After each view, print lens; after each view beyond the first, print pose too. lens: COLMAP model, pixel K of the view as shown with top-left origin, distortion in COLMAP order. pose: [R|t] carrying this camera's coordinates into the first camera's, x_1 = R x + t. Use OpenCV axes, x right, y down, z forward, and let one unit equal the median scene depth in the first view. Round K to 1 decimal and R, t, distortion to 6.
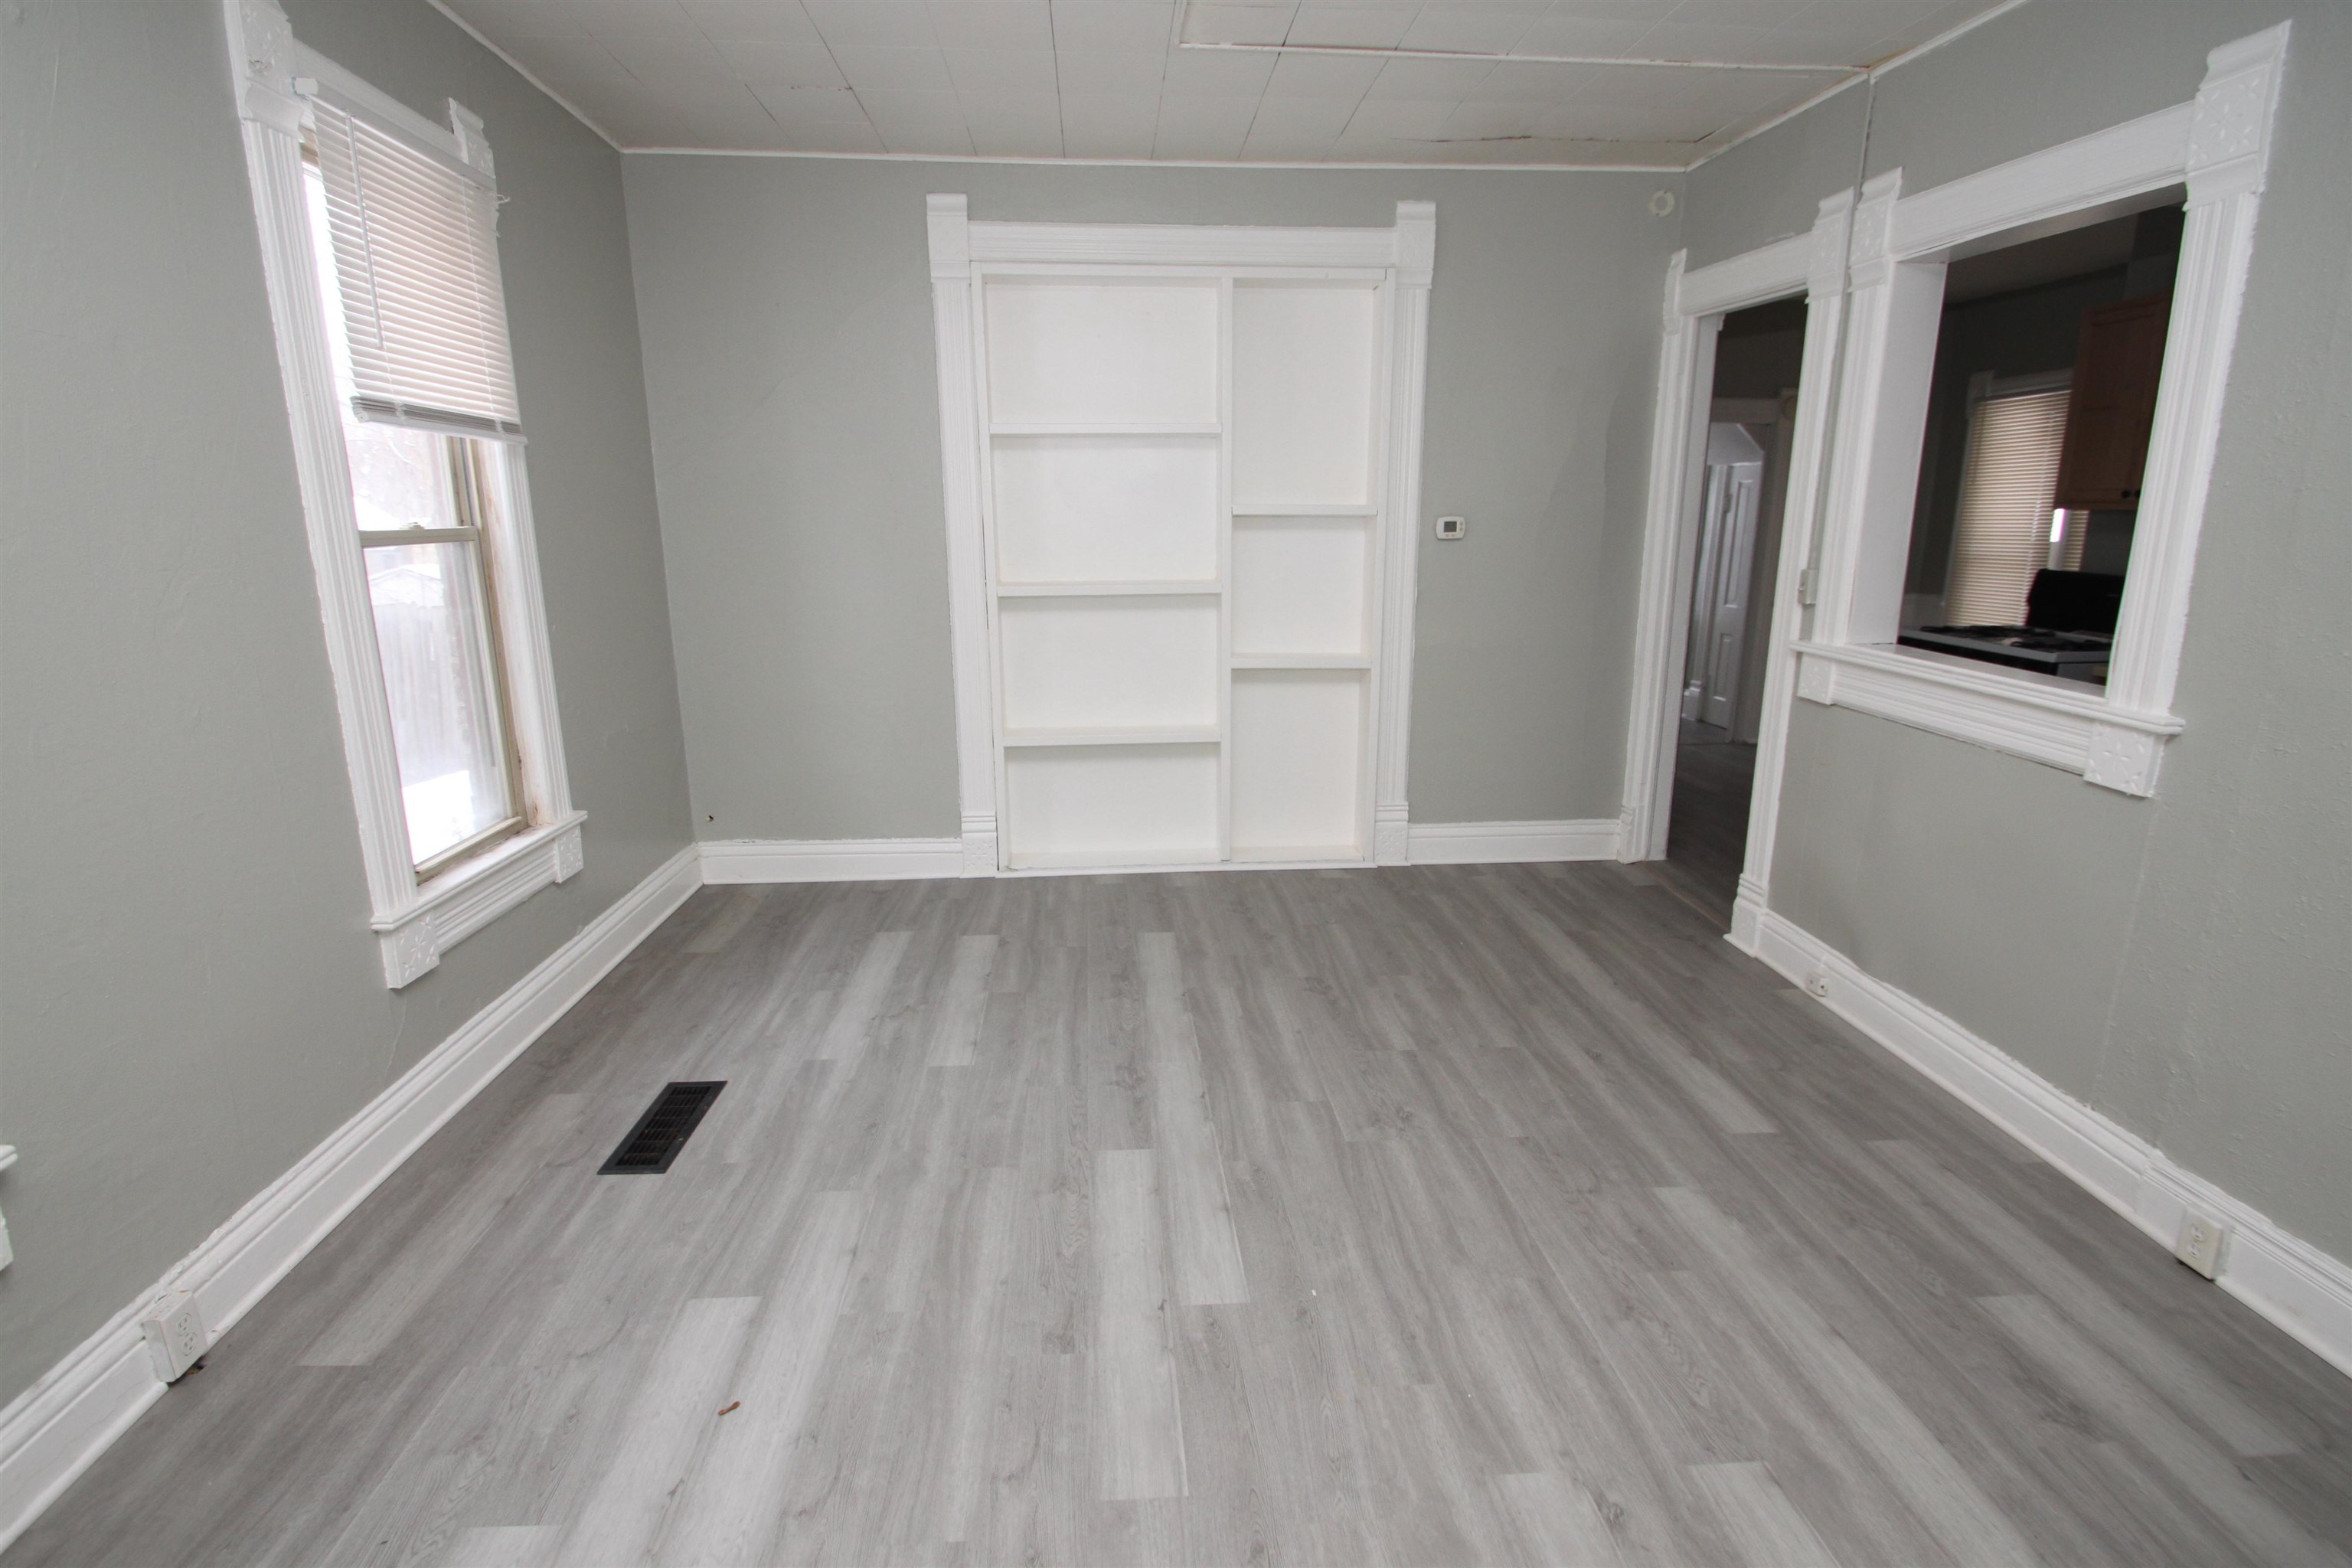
lens RADIAL K [[1091.5, 0, 1185.5], [0, 1091.5, 776.7], [0, 0, 1]] dist [-0.035219, -0.003719]
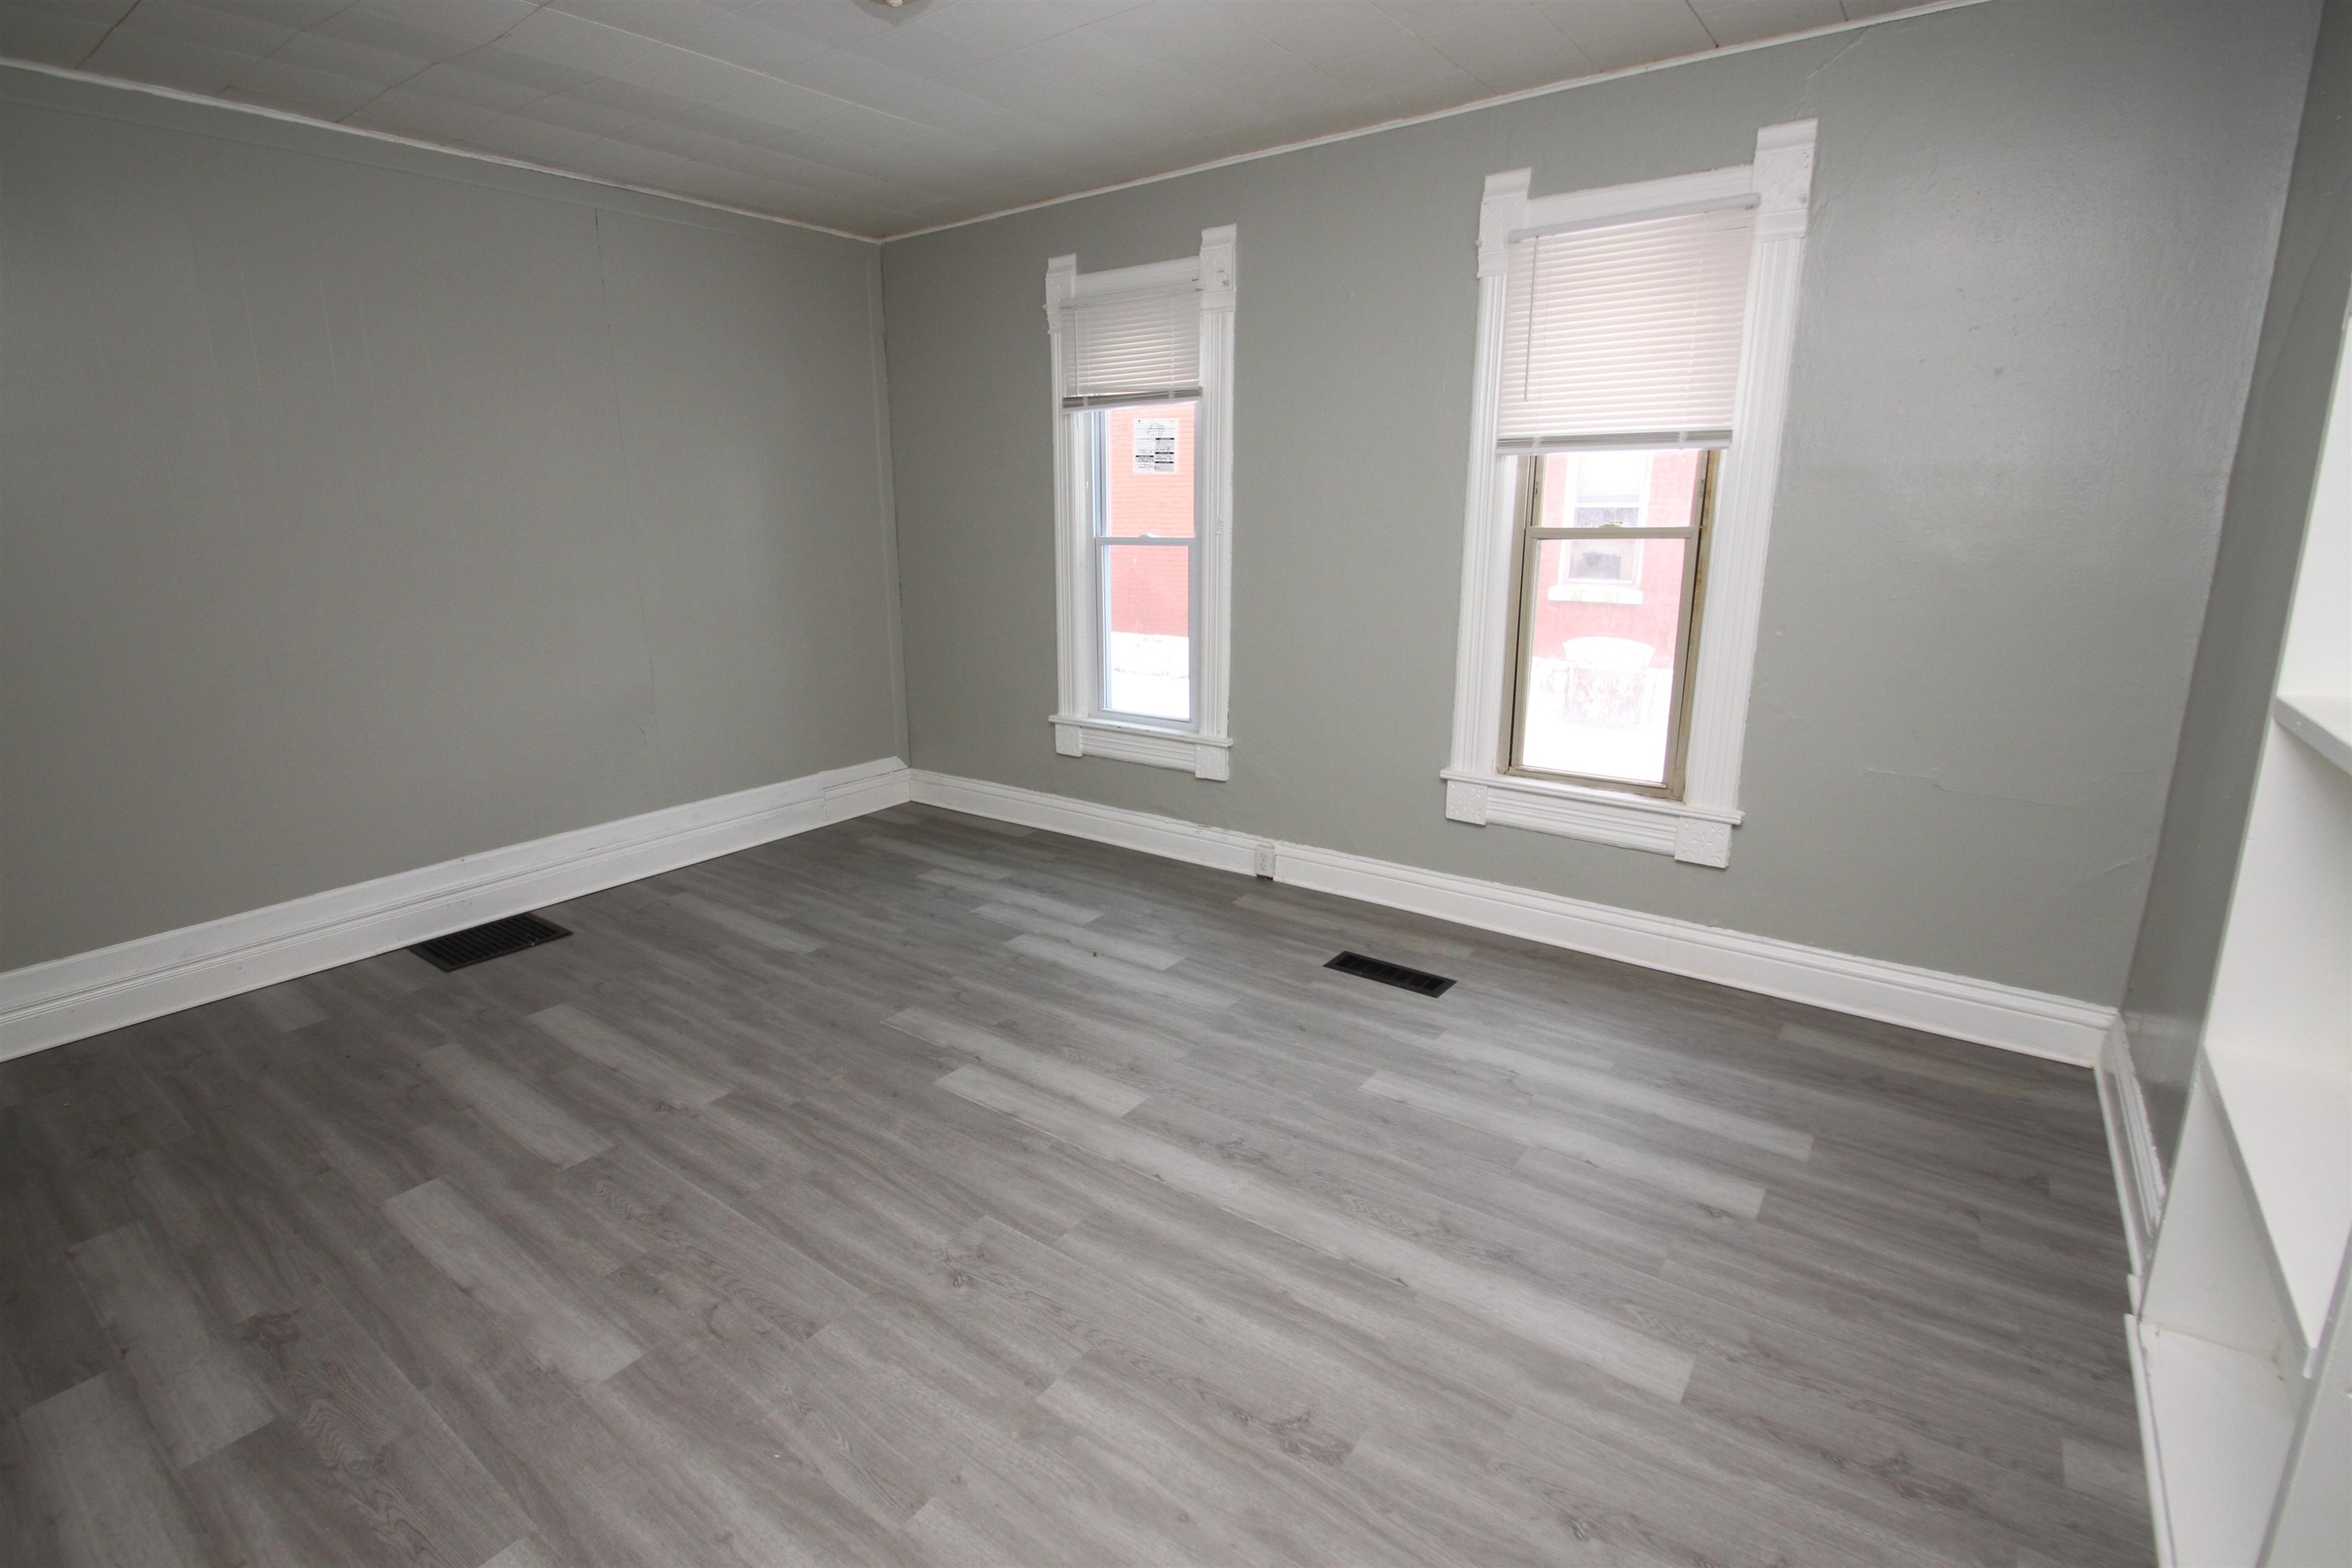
lens RADIAL K [[1091.5, 0, 1185.8], [0, 1091.5, 788.5], [0, 0, 1]] dist [-0.035219, -0.003719]
pose [[-0.660731, 0.183086, -0.727952, 0.688041], [-0.171400, 0.907376, 0.383784, -0.396554], [0.730792, 0.378349, -0.568150, 1.634336]]
